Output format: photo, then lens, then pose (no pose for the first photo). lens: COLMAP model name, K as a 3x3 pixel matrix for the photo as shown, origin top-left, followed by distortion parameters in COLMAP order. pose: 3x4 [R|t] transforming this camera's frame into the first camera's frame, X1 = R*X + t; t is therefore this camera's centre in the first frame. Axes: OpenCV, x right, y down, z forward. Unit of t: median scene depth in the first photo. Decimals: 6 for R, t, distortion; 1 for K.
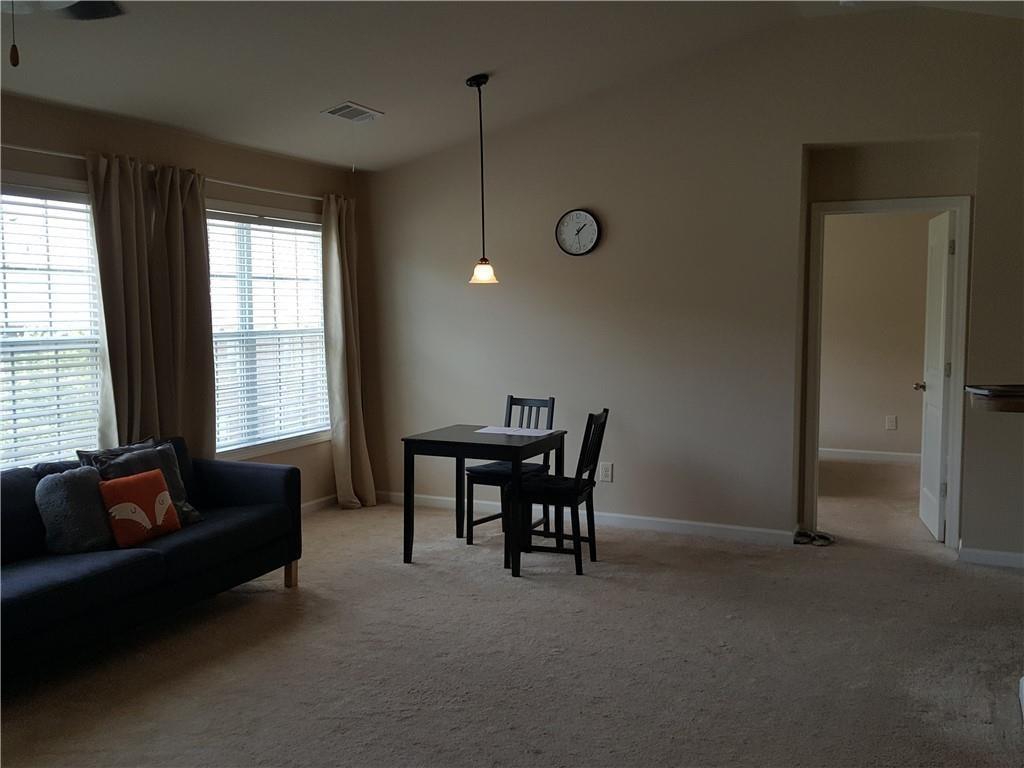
lens RADIAL K [[1010.3, 0, 469.4], [0, 1010.3, 398.2], [0, 0, 1]] dist [0.077131, 0.000000]
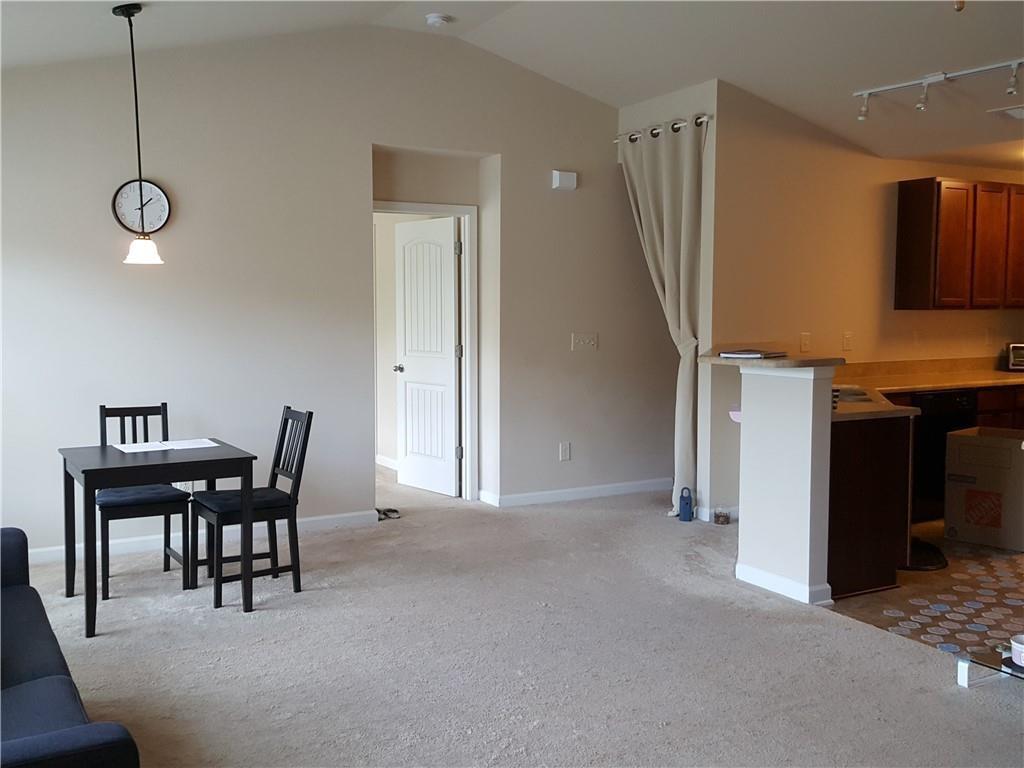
lens RADIAL K [[1010.3, 0, 534.5], [0, 1010.3, 369.1], [0, 0, 1]] dist [0.077131, 0.000000]
pose [[0.564164, -0.056269, 0.823743, -0.472894], [0.077939, 0.996850, 0.014715, -0.018227], [-0.821976, 0.055900, 0.566773, 0.286325]]
